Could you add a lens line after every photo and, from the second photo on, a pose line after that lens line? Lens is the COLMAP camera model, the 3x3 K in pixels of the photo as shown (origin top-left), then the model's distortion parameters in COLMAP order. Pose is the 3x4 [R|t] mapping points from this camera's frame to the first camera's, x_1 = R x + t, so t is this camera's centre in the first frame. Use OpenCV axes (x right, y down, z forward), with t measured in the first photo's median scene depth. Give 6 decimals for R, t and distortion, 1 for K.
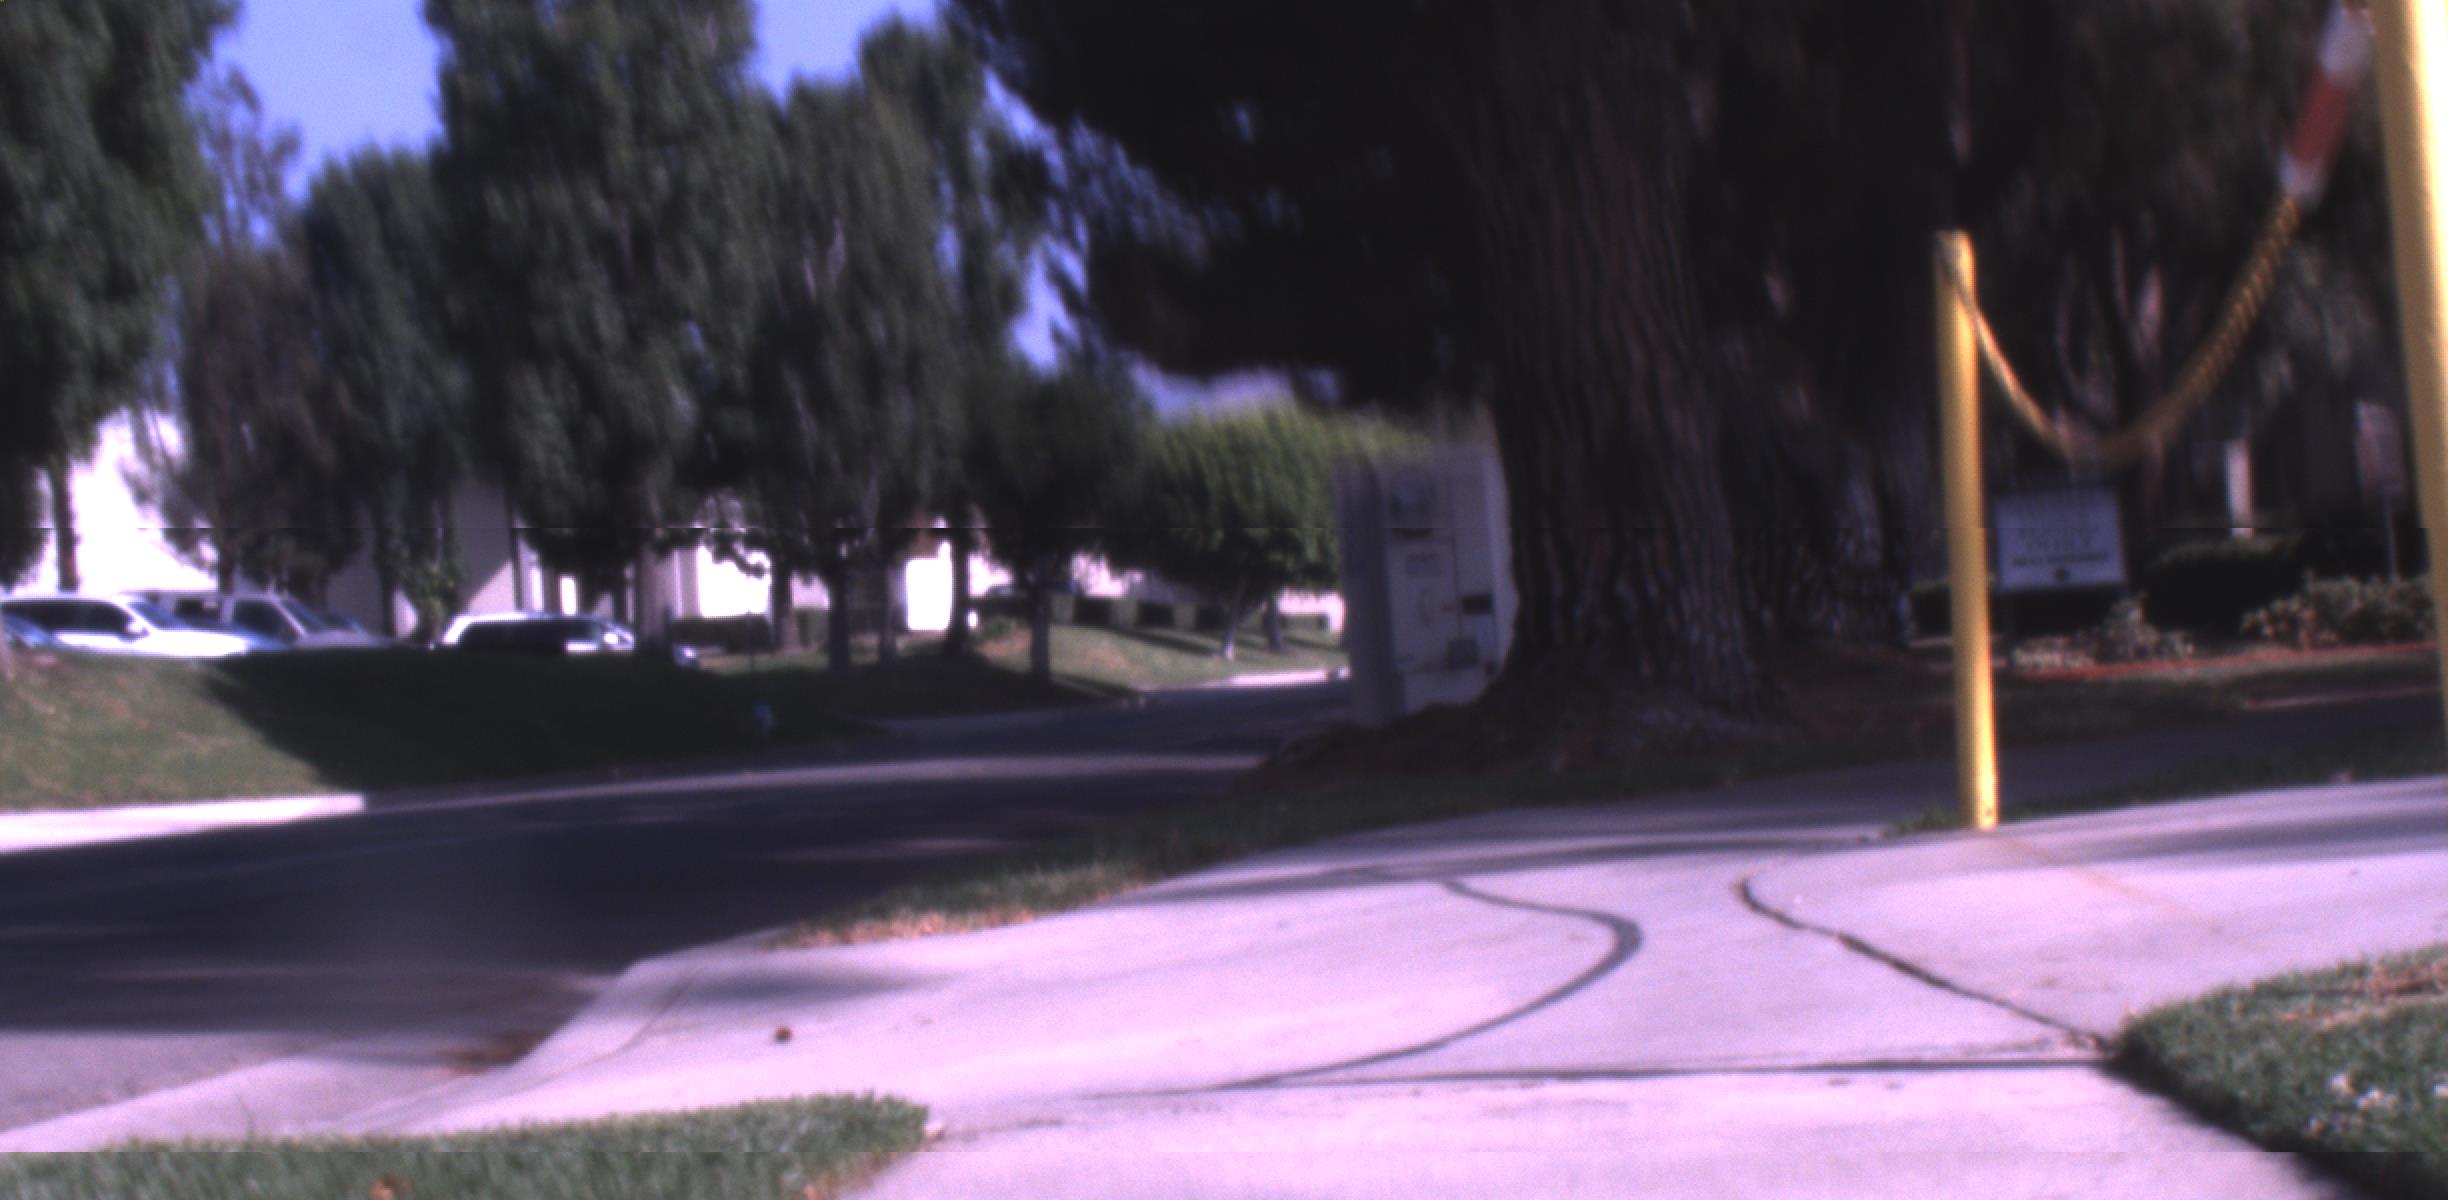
lens RADIAL K [[4833.6, 0, 1209.7], [0, 4833.6, 614.6], [0, 0, 1]] dist [-0.028572, 0.000000]
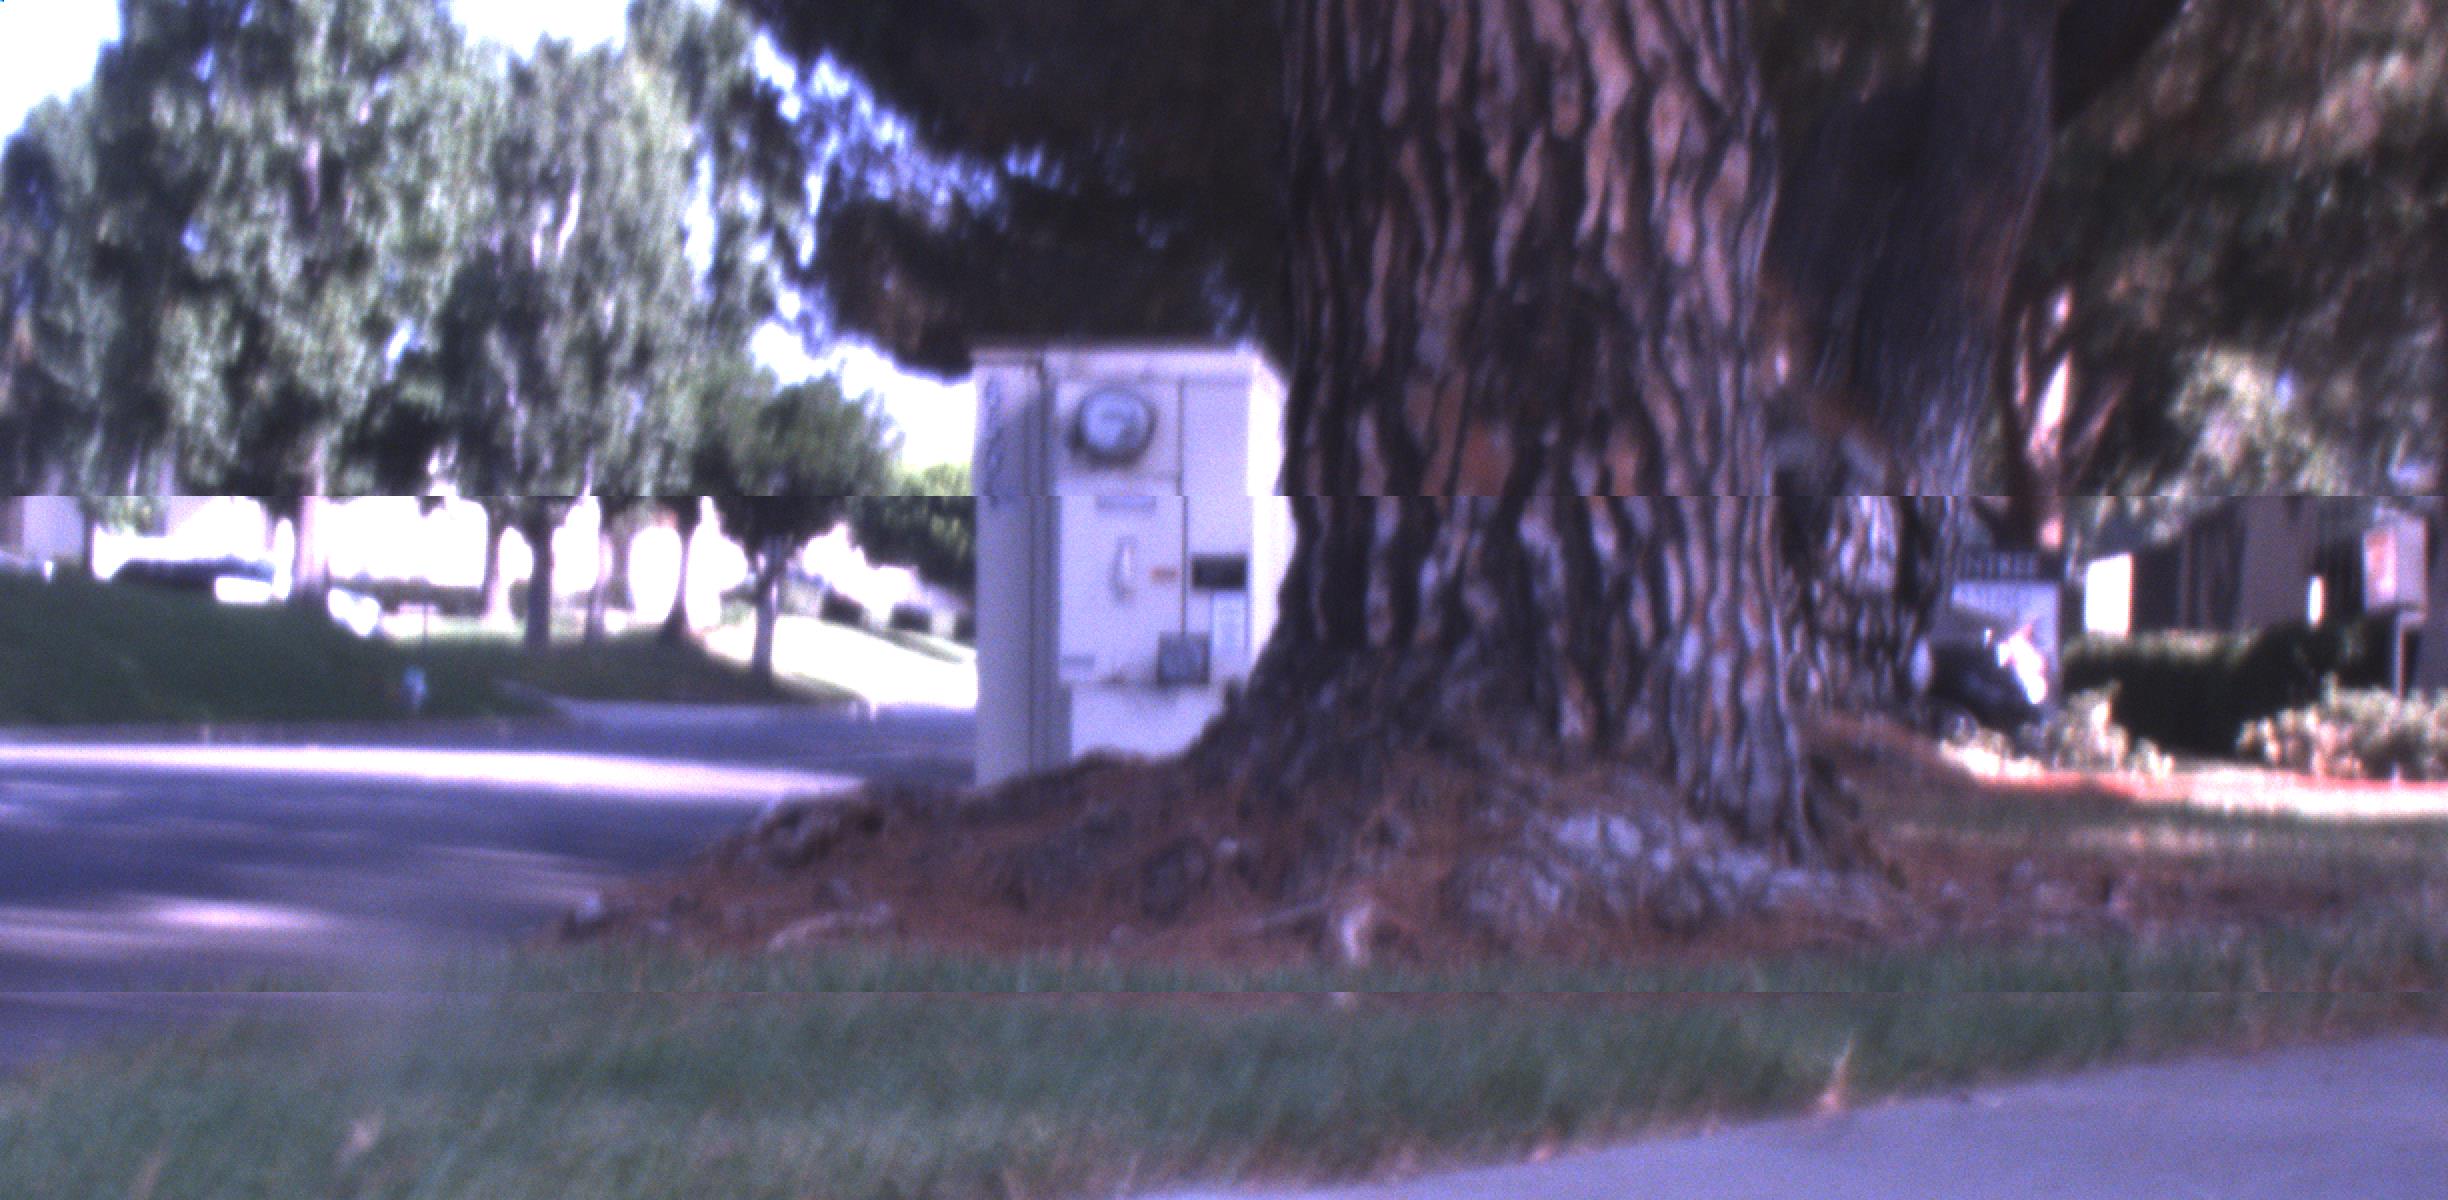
lens RADIAL K [[4833.6, 0, 1182.0], [0, 4833.6, 624.9], [0, 0, 1]] dist [-0.028572, 0.000000]
pose [[0.994968, 0.091834, 0.040060, 0.008033], [-0.091271, 0.995703, -0.015646, 0.002746], [-0.041325, 0.011911, 0.999075, 0.124296]]
